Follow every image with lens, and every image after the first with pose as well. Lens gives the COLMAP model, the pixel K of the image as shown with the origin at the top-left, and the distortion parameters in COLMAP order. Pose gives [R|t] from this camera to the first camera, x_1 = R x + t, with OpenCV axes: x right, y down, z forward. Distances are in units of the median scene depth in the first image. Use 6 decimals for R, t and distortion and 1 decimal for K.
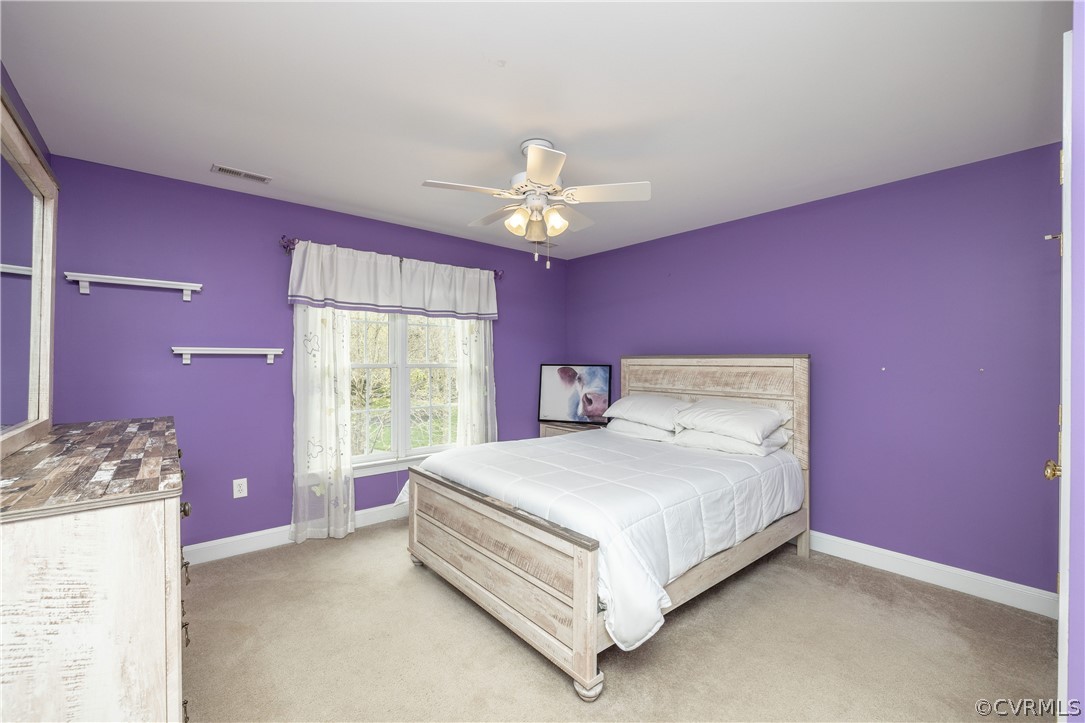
lens RADIAL K [[453.4, 0, 542.4], [0, 453.4, 360.4], [0, 0, 1]] dist [-0.001880, -0.000063]
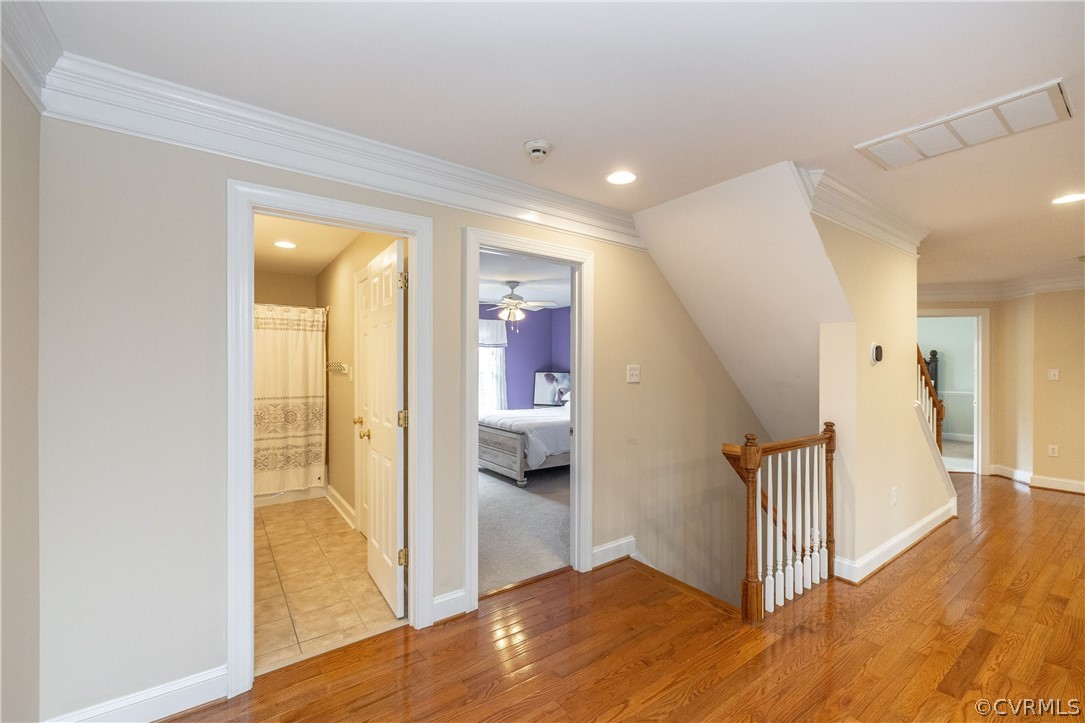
lens RADIAL K [[453.4, 0, 545.4], [0, 453.4, 365.0], [0, 0, 1]] dist [-0.001880, -0.000063]
pose [[0.995964, -0.005747, -0.089568, 0.210548], [0.005879, 0.999982, 0.001206, -0.019997], [0.089560, -0.001728, 0.995980, -0.771729]]
